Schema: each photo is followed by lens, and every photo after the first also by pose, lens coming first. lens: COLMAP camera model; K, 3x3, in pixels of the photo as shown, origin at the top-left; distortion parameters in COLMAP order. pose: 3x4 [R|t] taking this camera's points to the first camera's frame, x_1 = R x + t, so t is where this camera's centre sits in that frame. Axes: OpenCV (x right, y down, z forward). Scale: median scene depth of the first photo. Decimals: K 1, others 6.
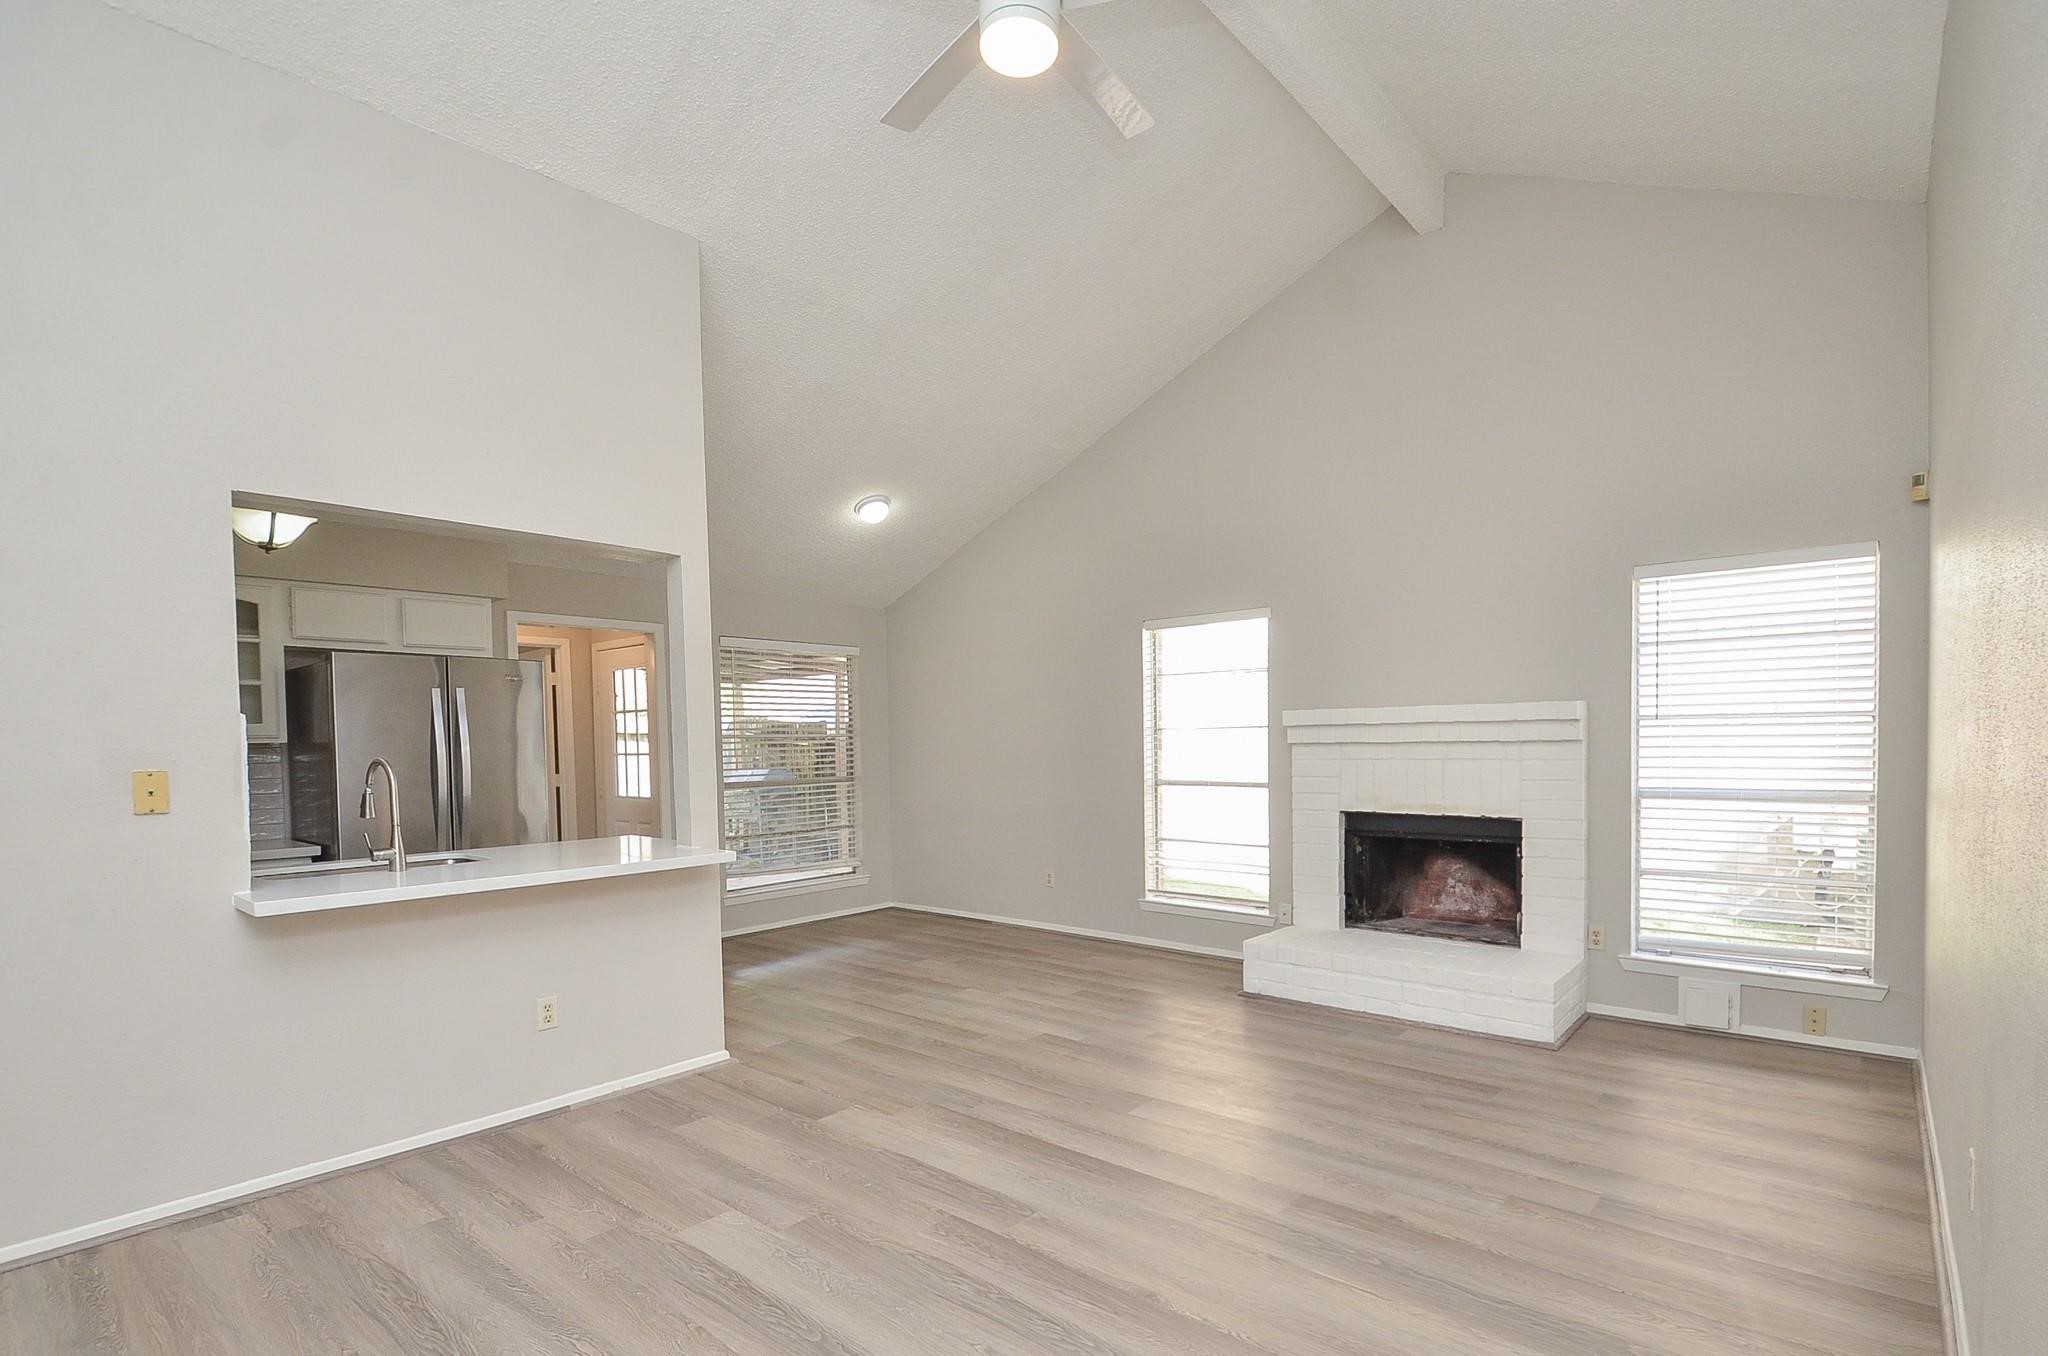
lens RADIAL K [[976.2, 0, 1025.5], [0, 976.2, 775.8], [0, 0, 1]] dist [0.043687, -0.046270]
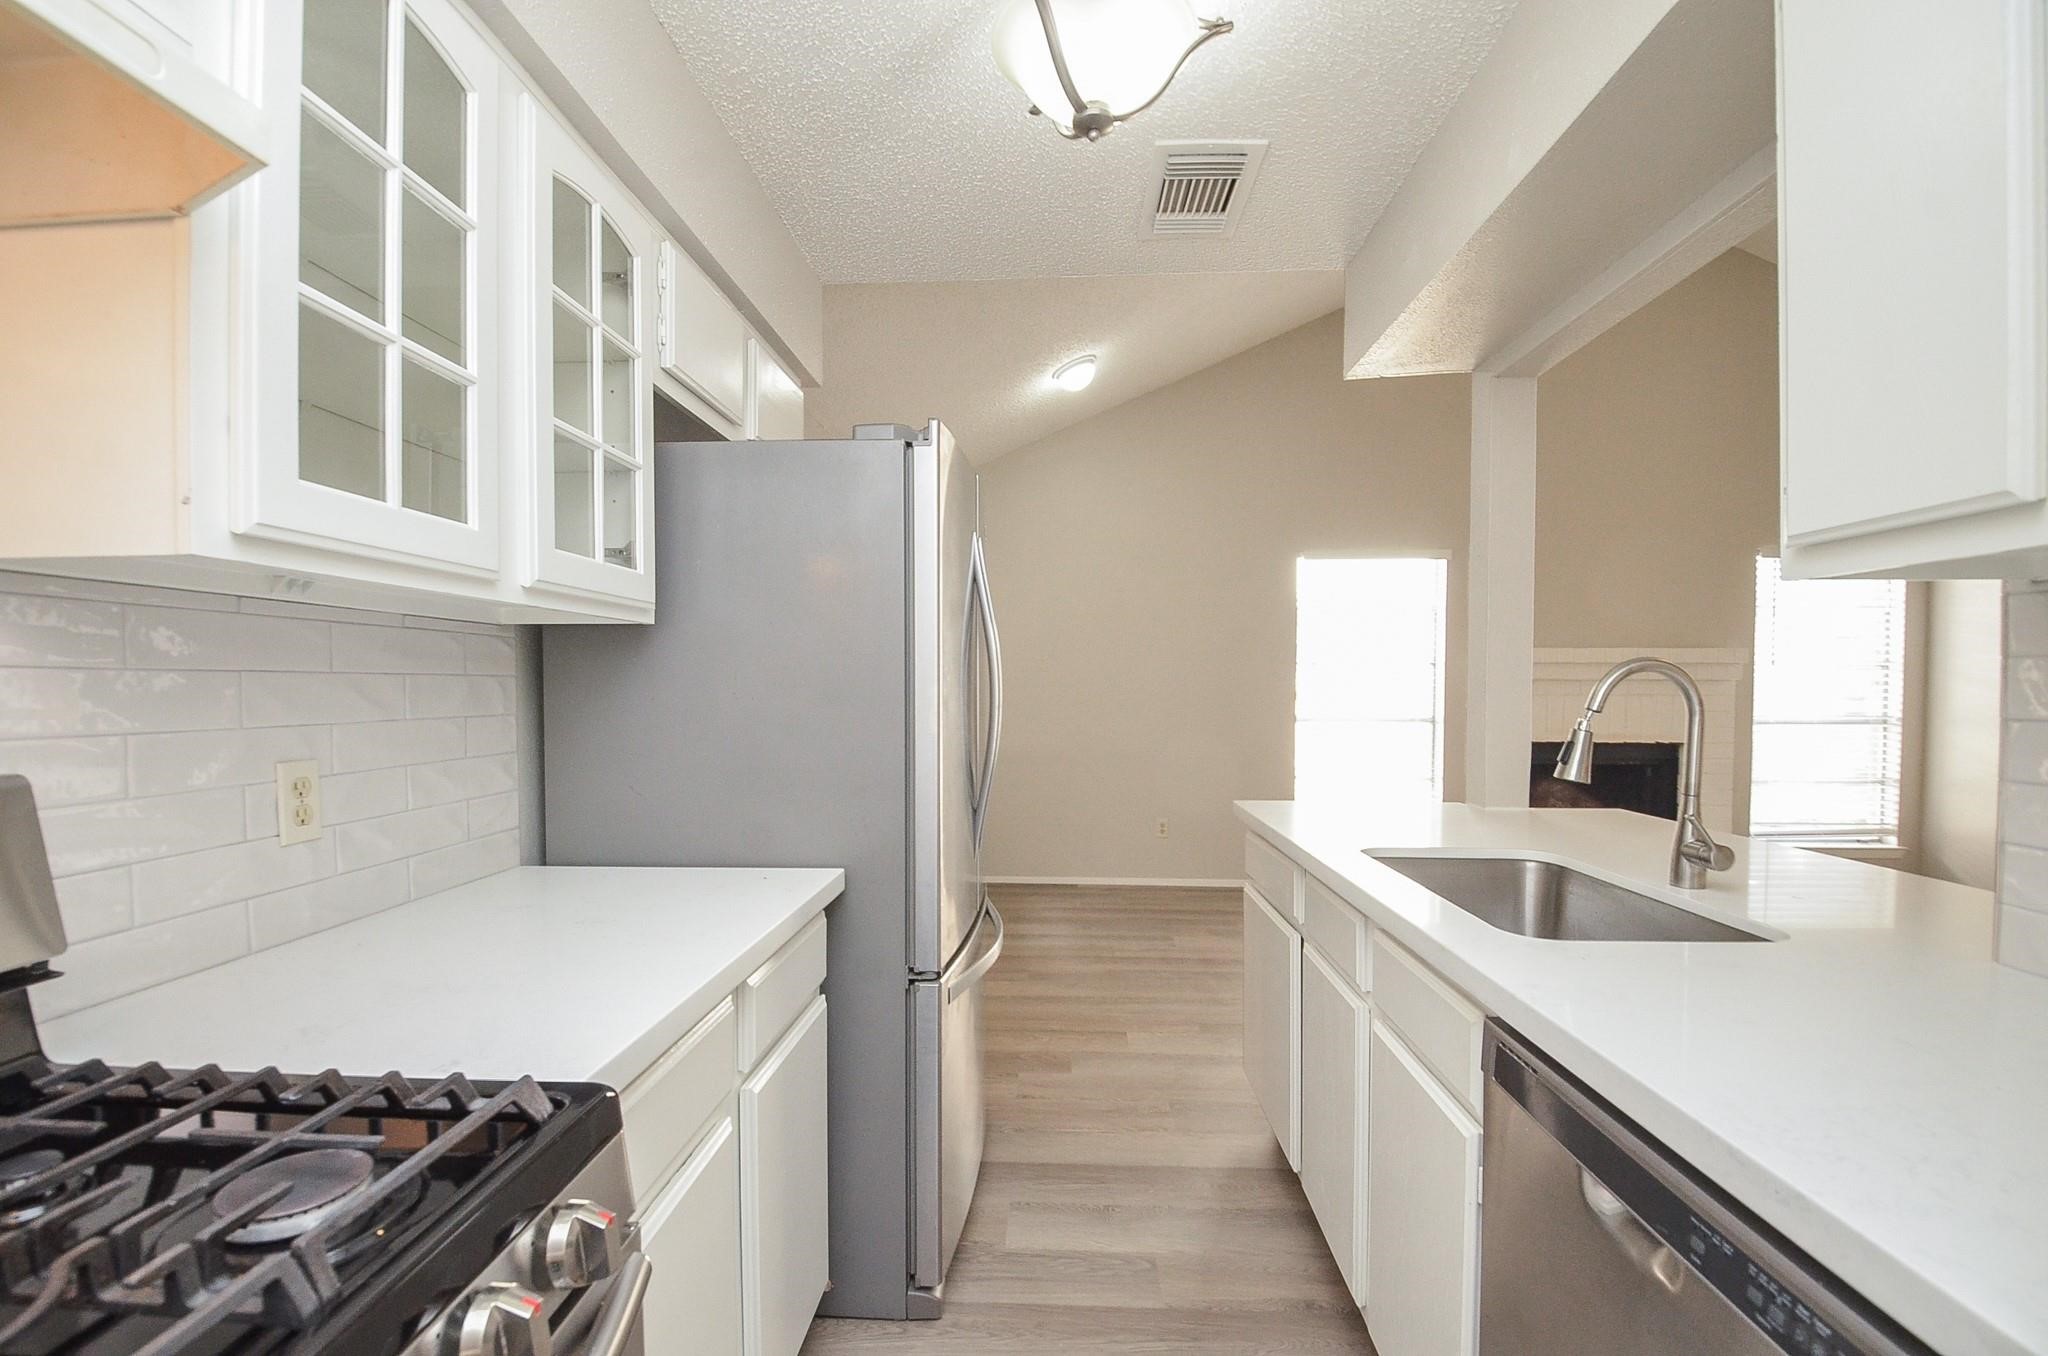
lens RADIAL K [[961.3, 0, 1025.0], [0, 961.3, 701.5], [0, 0, 1]] dist [-0.012805, -0.000171]
pose [[0.786709, -0.000743, 0.617323, -0.860167], [0.005585, 0.999967, -0.005914, -0.006876], [-0.617299, 0.008100, 0.786687, 0.544499]]
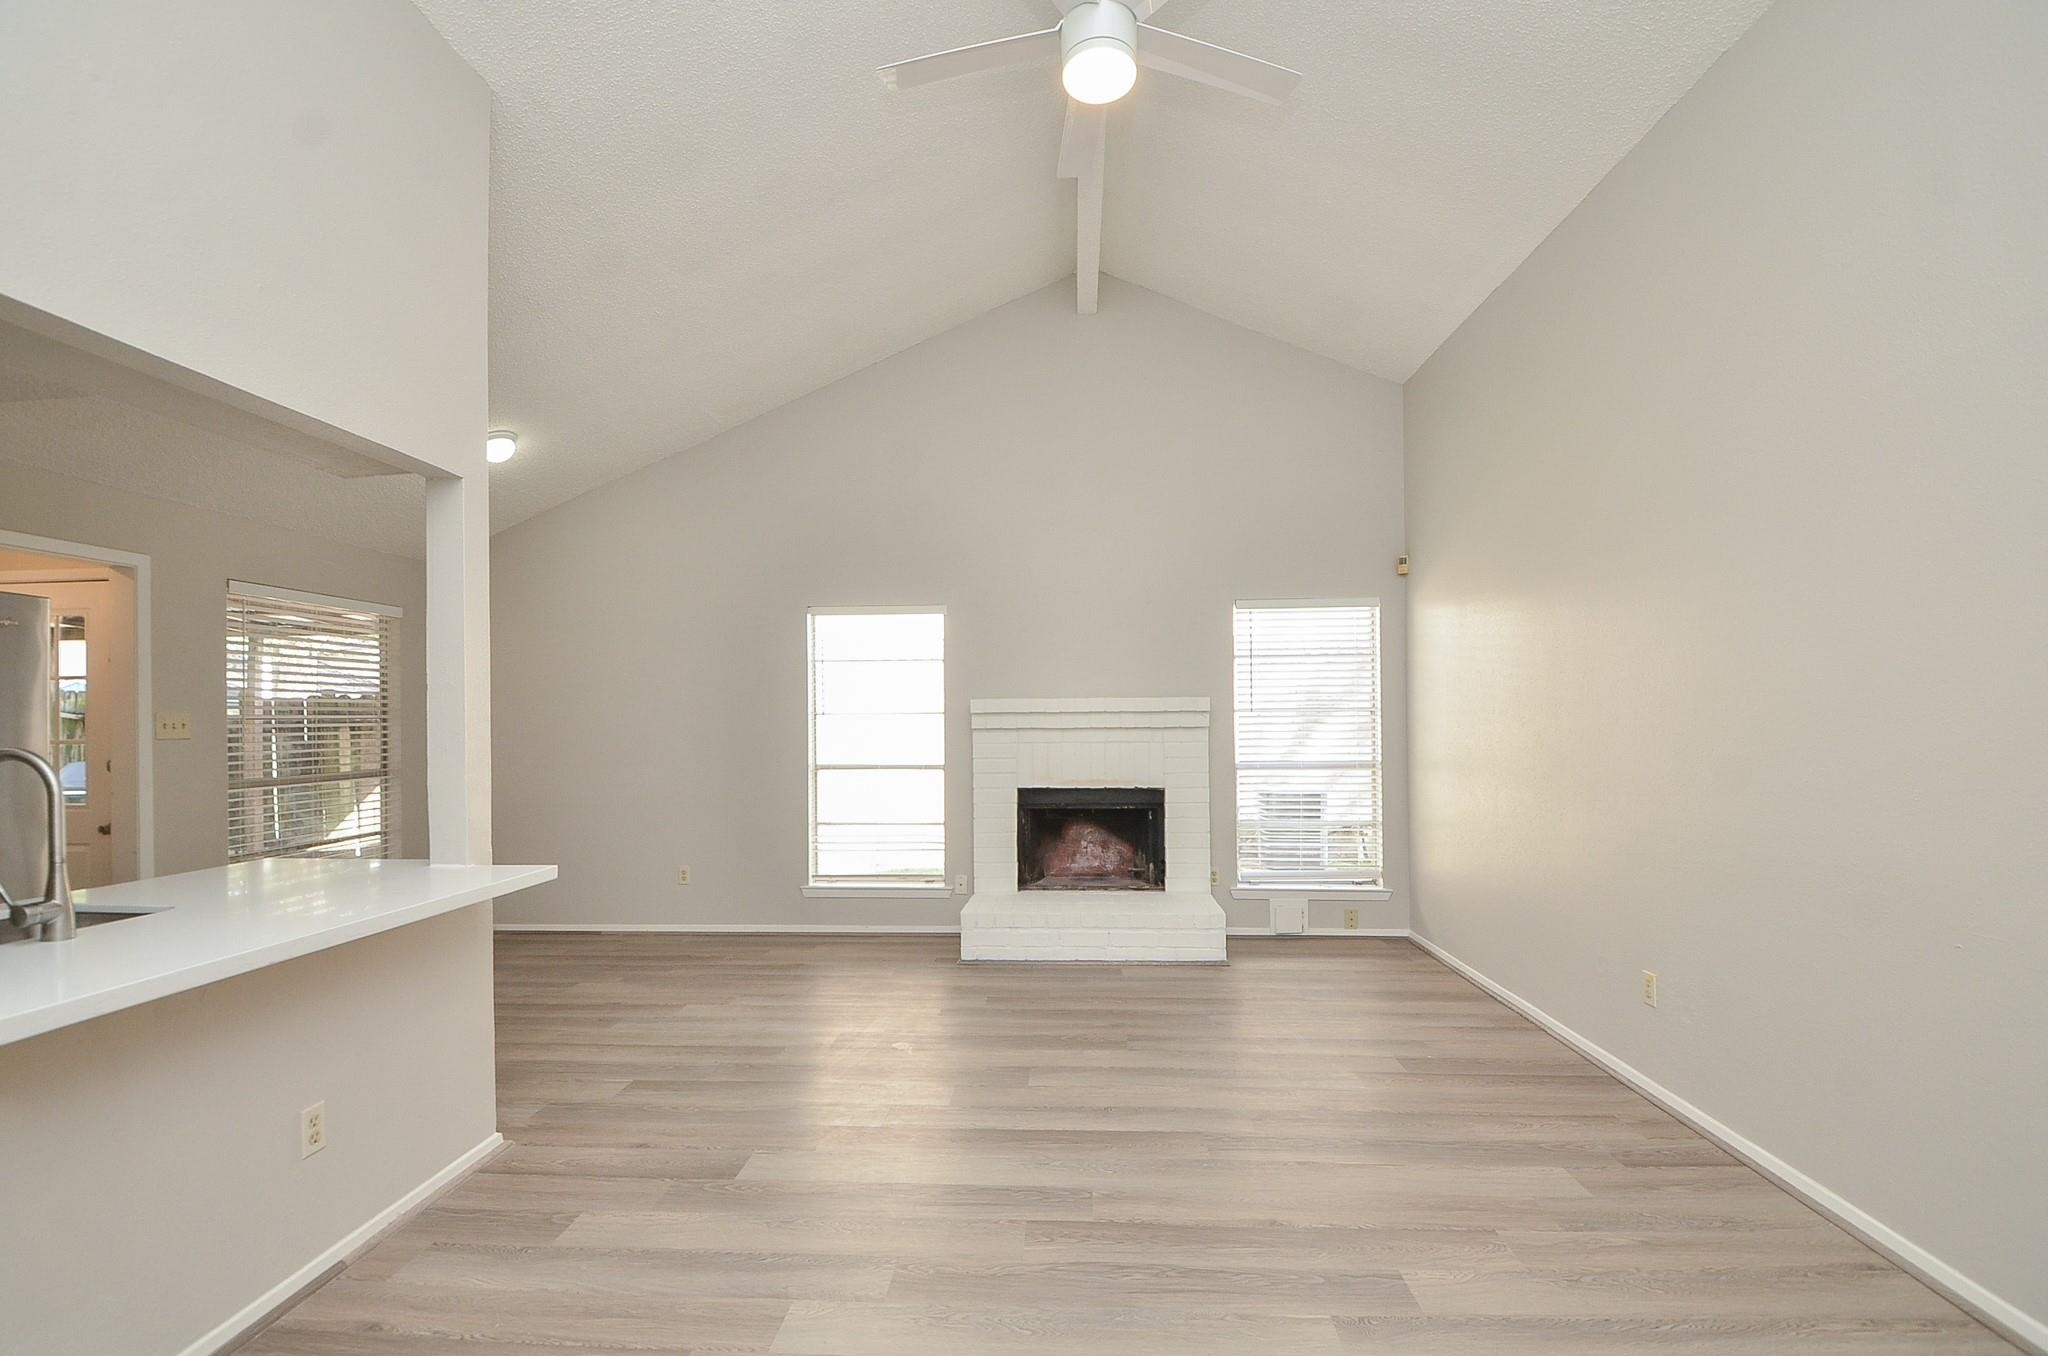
lens RADIAL K [[925.7, 0, 1023.7], [0, 925.7, 714.8], [0, 0, 1]] dist [0.045204, -0.053453]
pose [[0.797951, 0.012258, 0.602598, -0.352043], [0.017947, 0.998867, -0.044084, -0.001625], [-0.602455, 0.045992, 0.796826, 0.144663]]
